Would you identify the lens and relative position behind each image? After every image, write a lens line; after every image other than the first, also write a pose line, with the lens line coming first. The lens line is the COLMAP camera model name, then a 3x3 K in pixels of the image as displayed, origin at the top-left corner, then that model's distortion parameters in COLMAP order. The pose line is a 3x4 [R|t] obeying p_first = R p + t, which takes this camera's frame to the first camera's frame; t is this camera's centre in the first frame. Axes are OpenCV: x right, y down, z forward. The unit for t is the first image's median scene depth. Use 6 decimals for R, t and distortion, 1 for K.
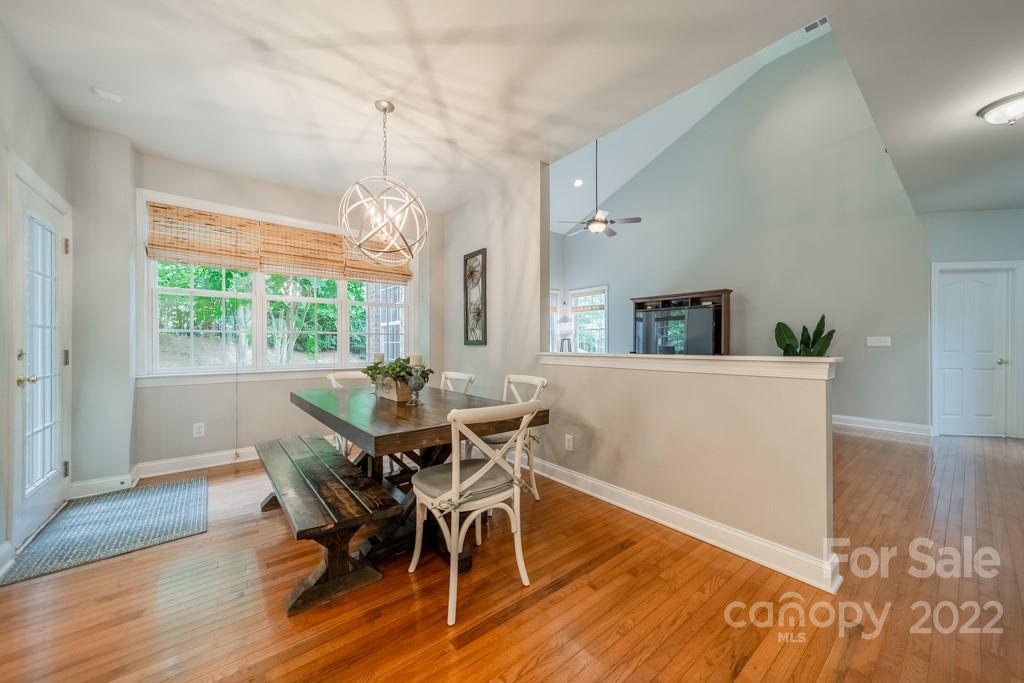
lens RADIAL K [[365.4, 0, 512.3], [0, 365.4, 344.0], [0, 0, 1]] dist [0.012551, -0.000209]
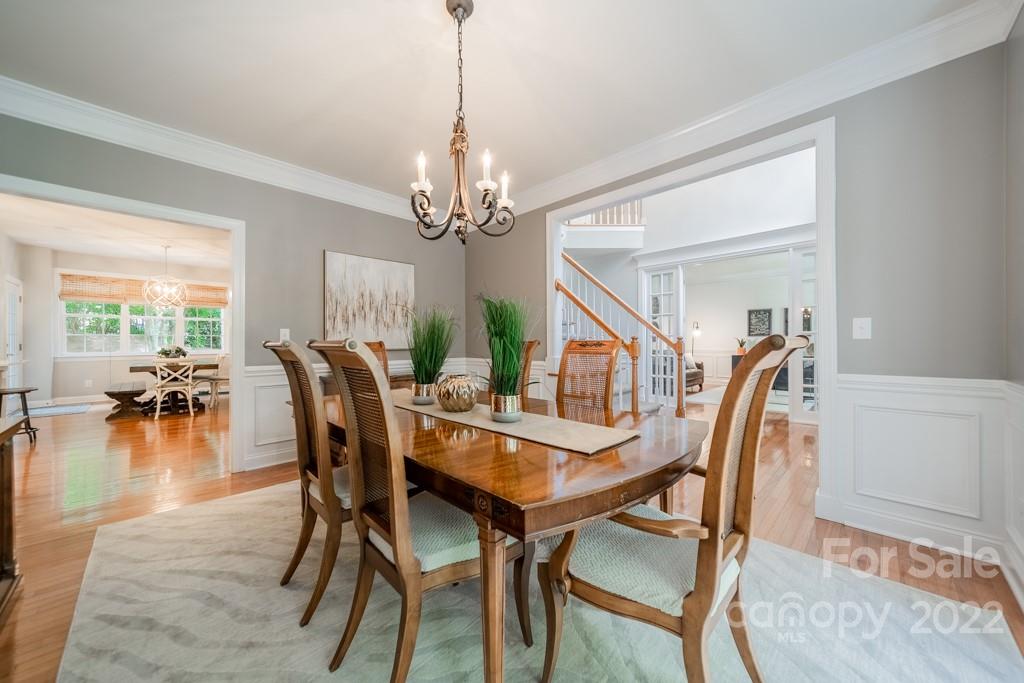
lens RADIAL K [[365.4, 0, 508.7], [0, 365.4, 341.8], [0, 0, 1]] dist [0.012551, -0.000209]
pose [[0.995609, -0.003054, 0.093561, 1.343330], [0.002982, 0.999995, 0.000910, 0.007044], [-0.093563, -0.000627, 0.995613, -1.331469]]
